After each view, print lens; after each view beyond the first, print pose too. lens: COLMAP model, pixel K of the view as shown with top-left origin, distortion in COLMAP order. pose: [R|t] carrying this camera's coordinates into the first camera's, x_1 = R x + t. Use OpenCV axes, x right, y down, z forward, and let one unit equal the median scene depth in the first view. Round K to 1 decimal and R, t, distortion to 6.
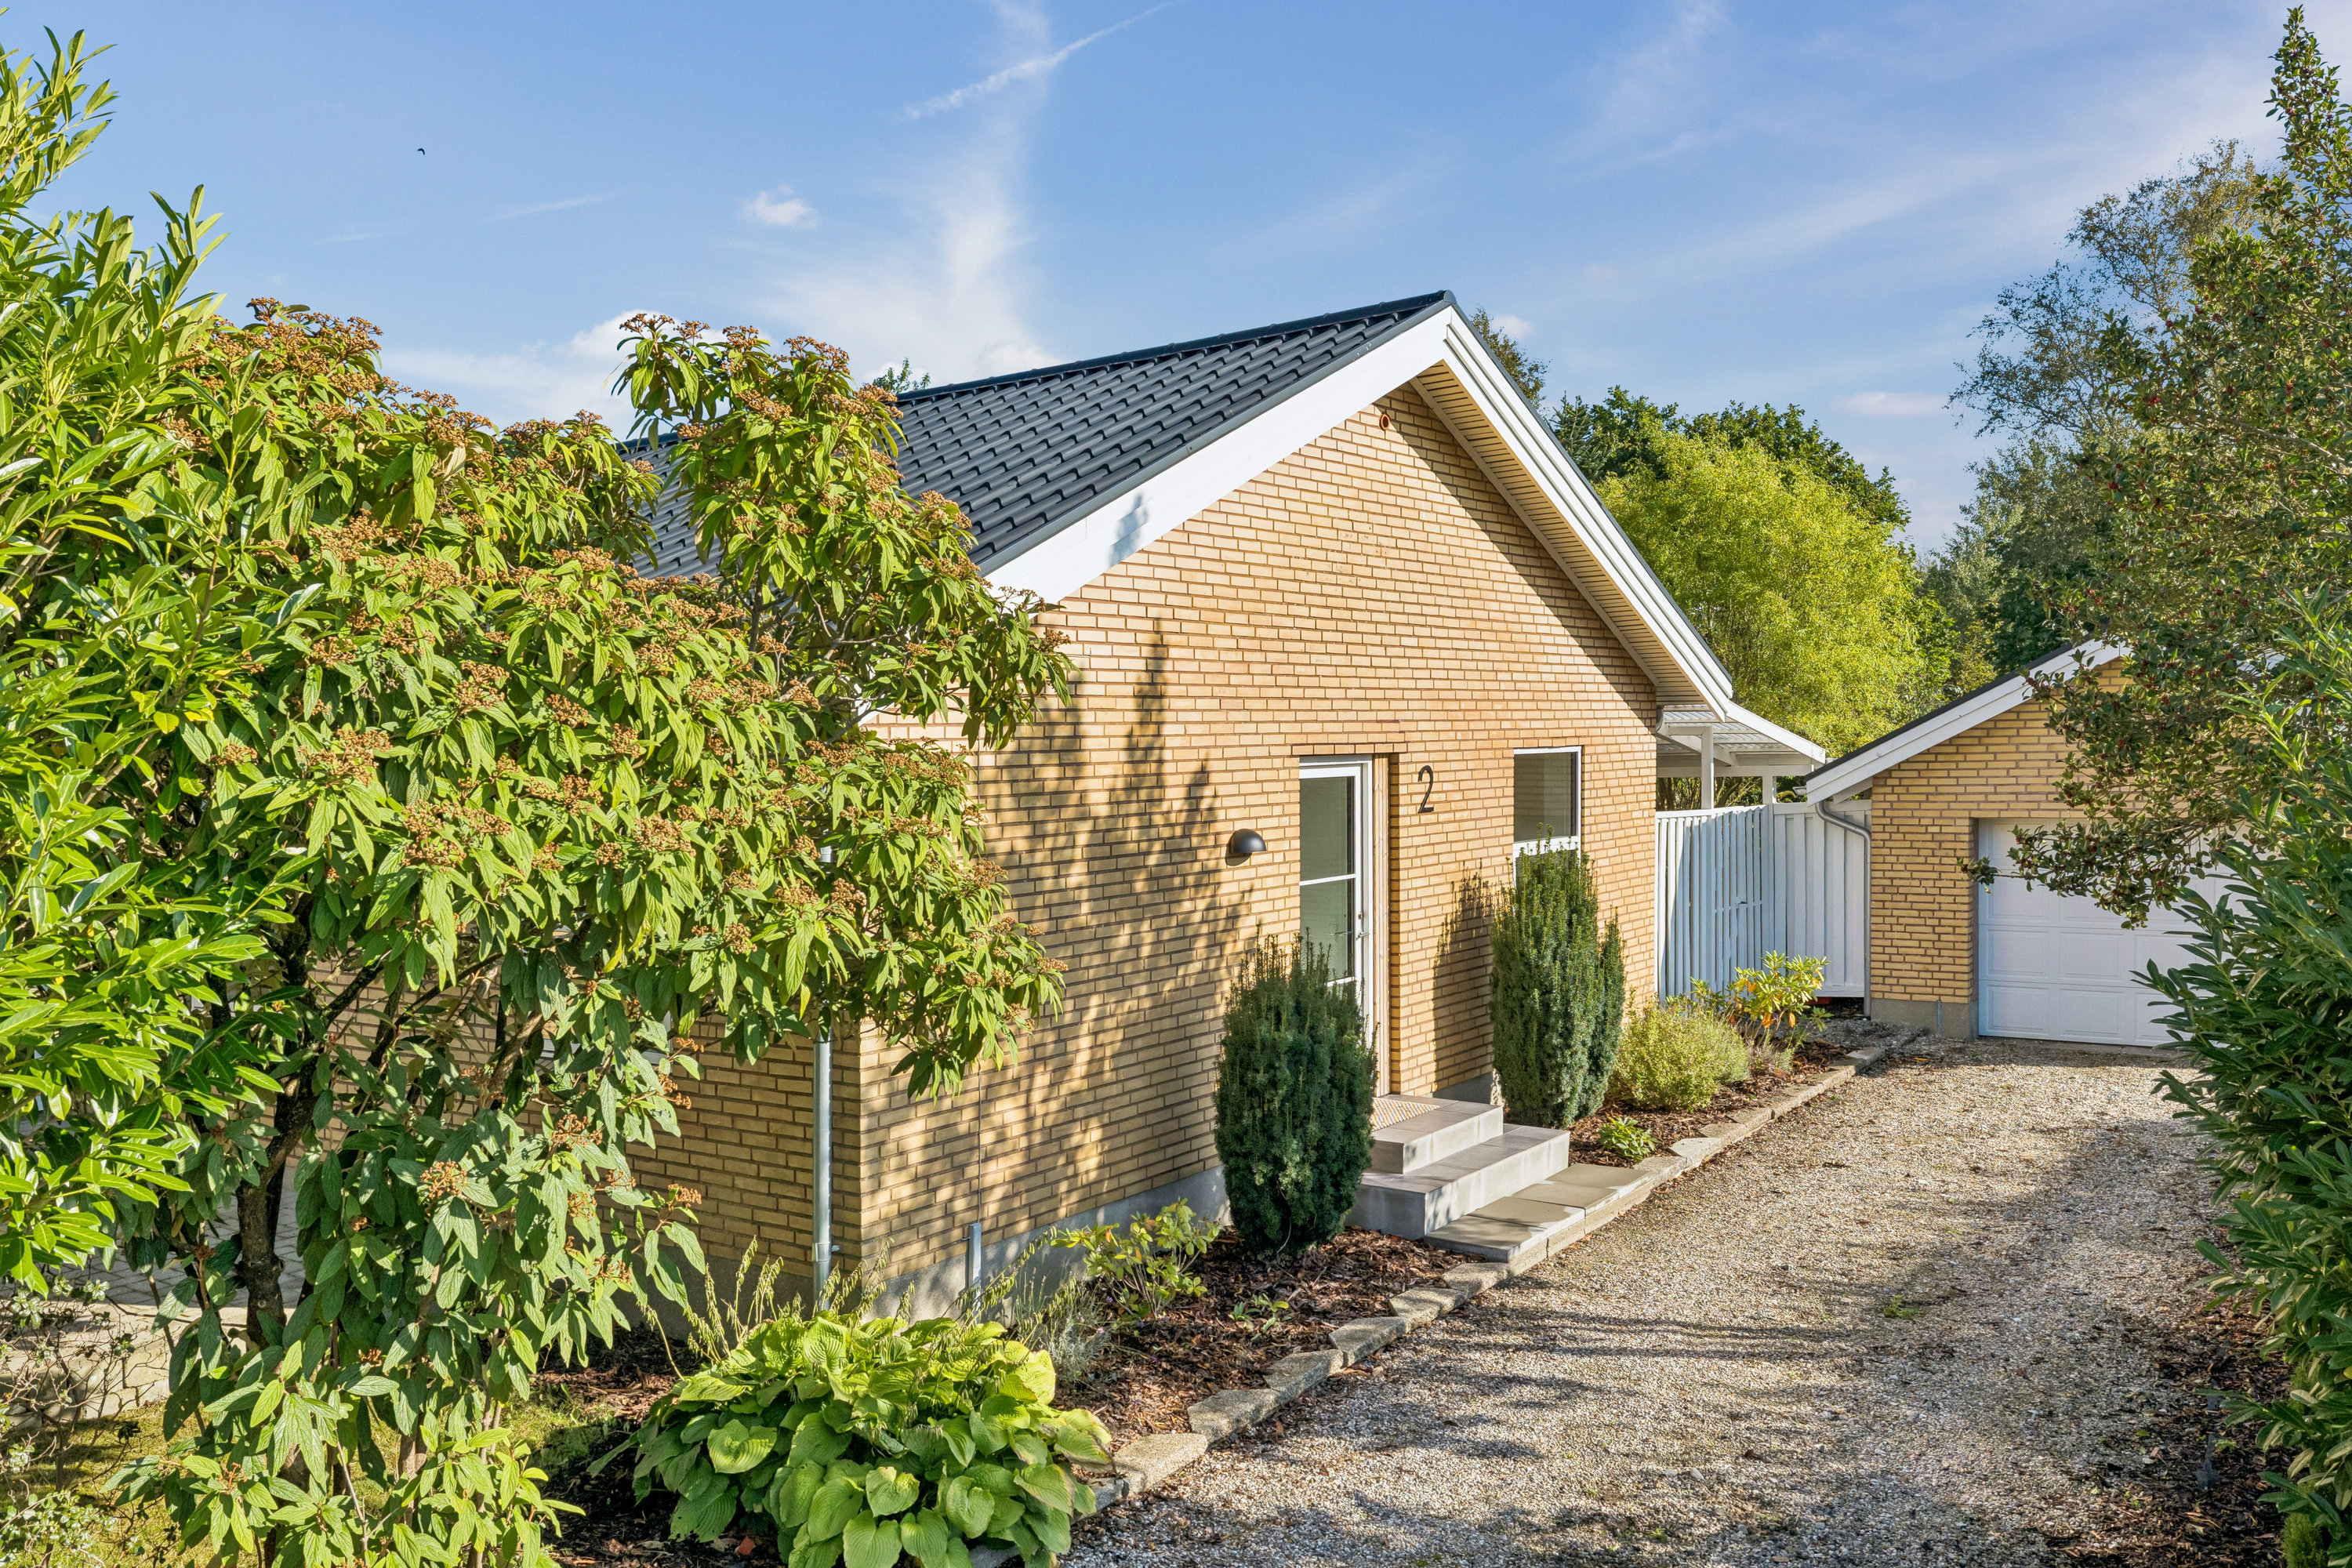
lens RADIAL K [[1883.5, 0, 1176.0], [0, 1883.5, 784.0], [0, 0, 1]] dist [0.004328, -0.050381]
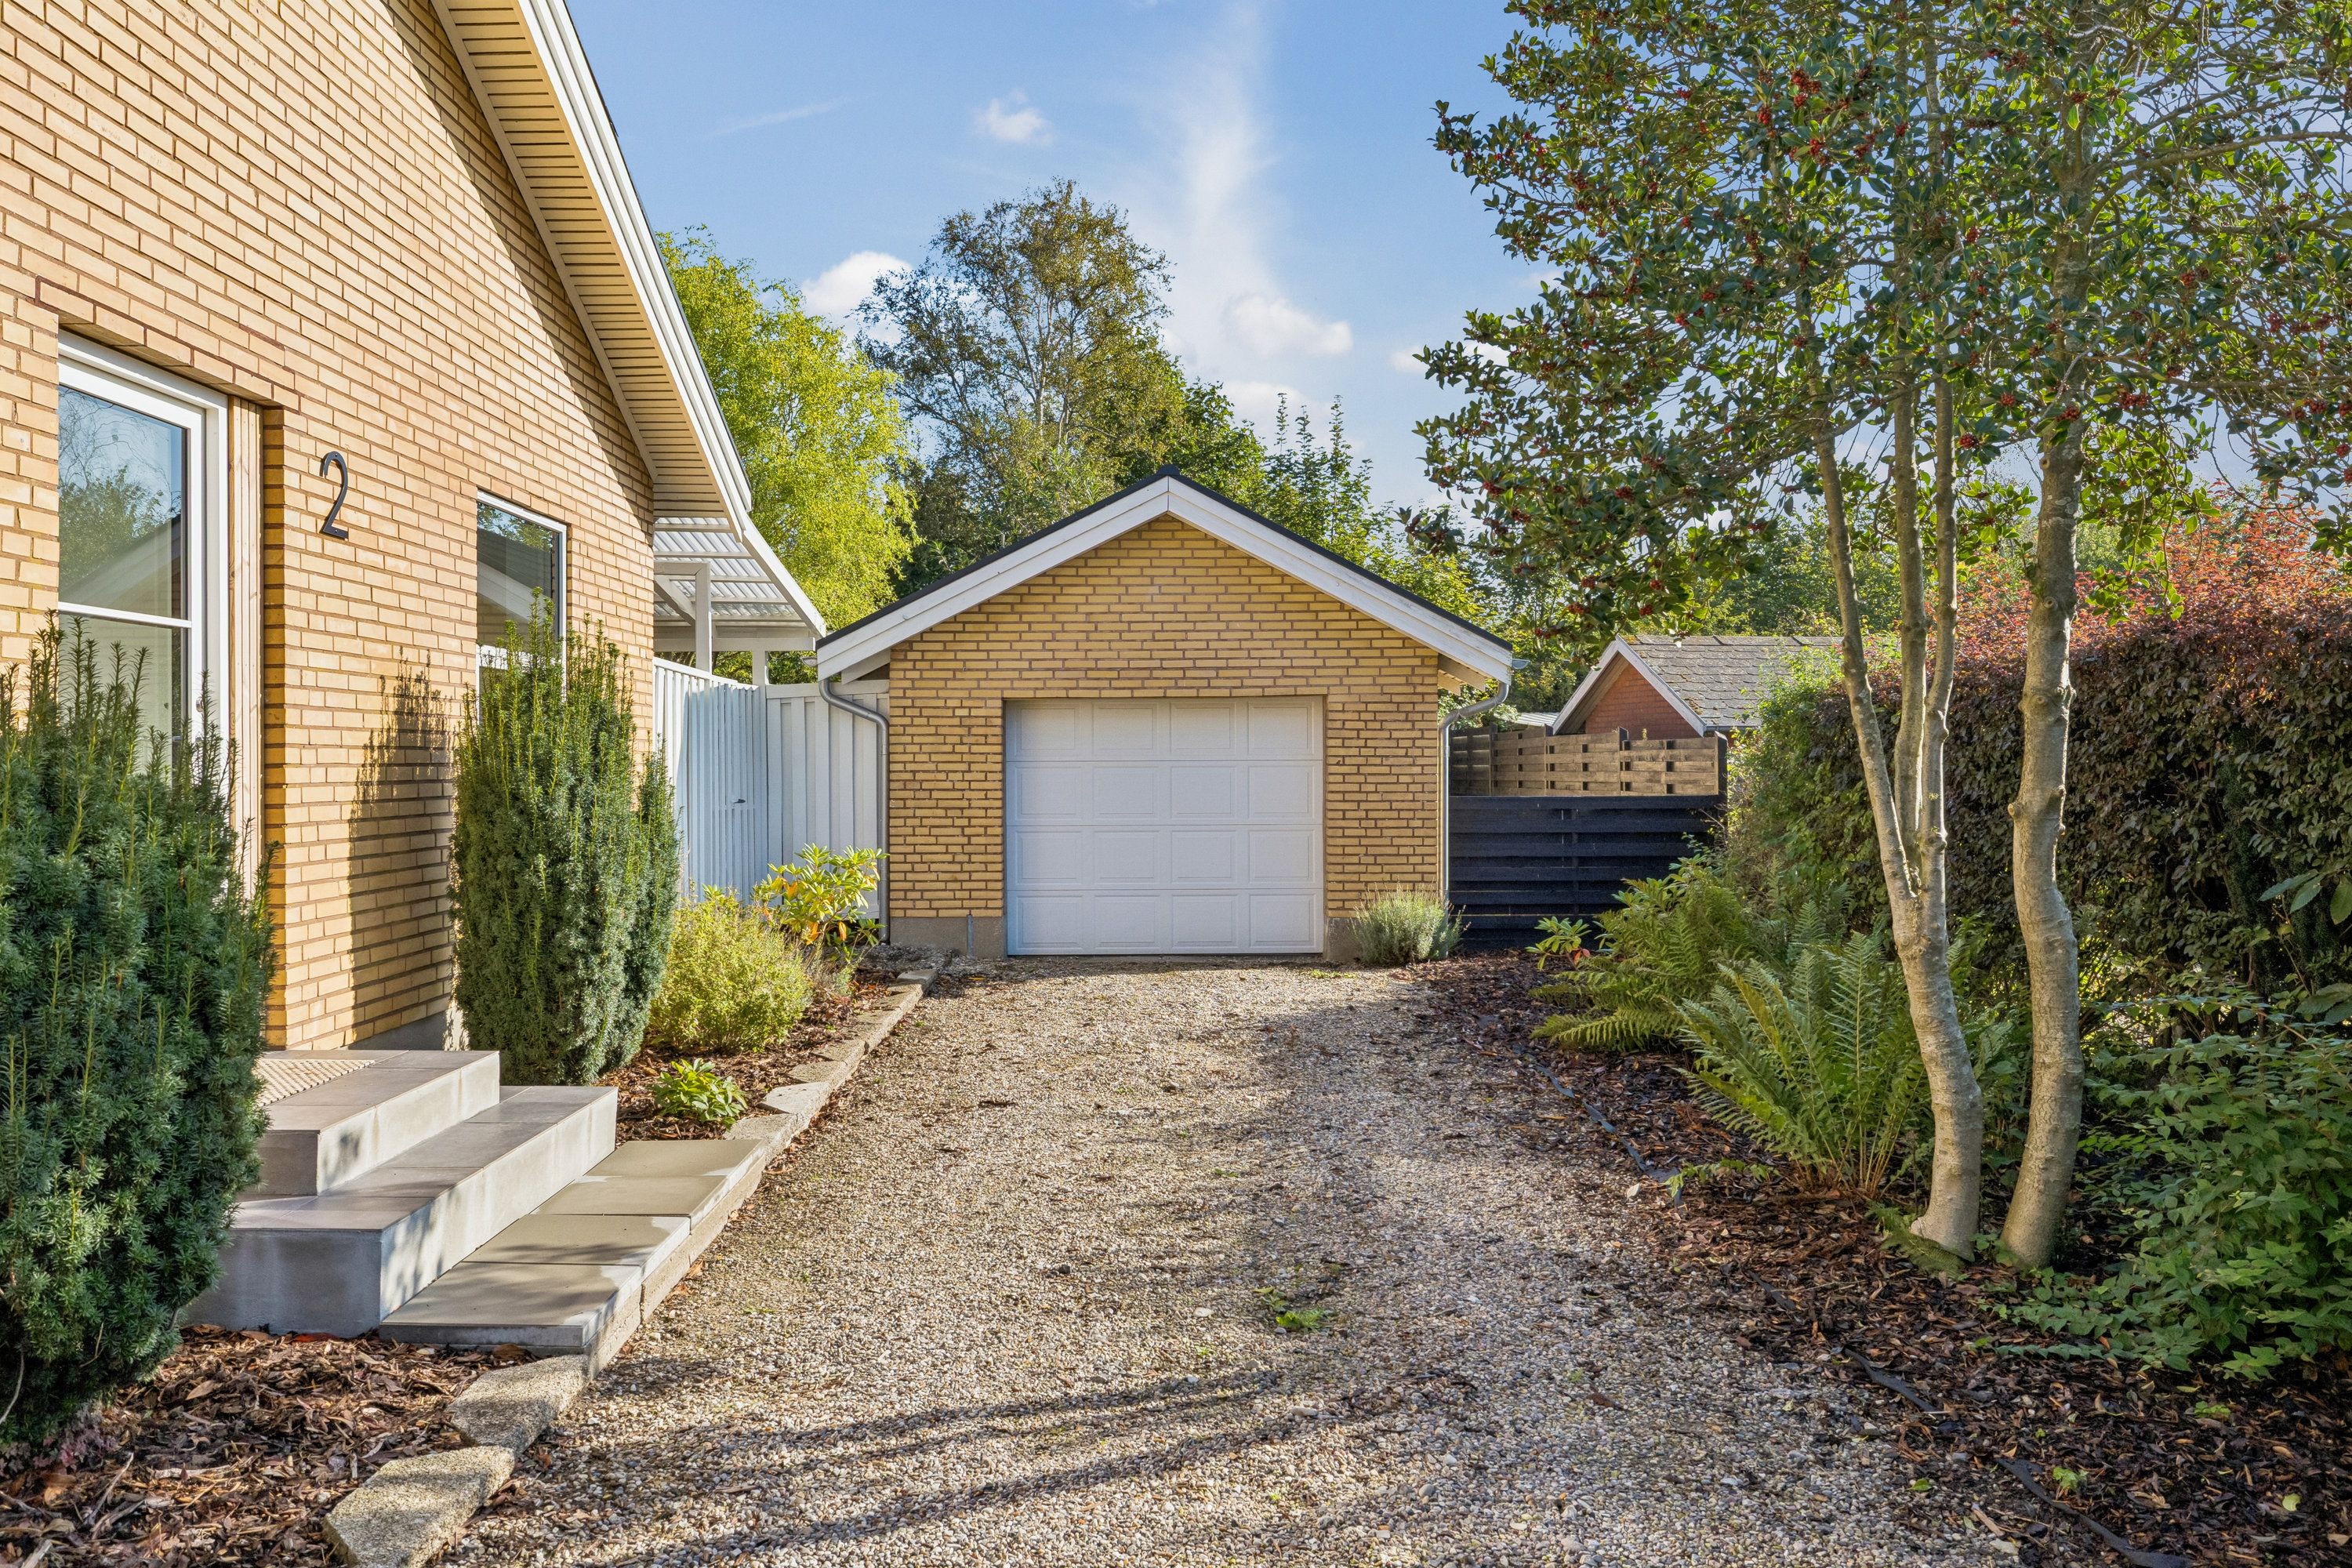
lens RADIAL K [[1721.6, 0, 1174.1], [0, 1721.6, 807.4], [0, 0, 1]] dist [-0.002385, 0.003146]
pose [[0.805022, 0.001023, 0.593245, 0.032281], [0.000479, 0.999997, -0.002374, 0.095342], [-0.593245, 0.002195, 0.805019, 0.452043]]
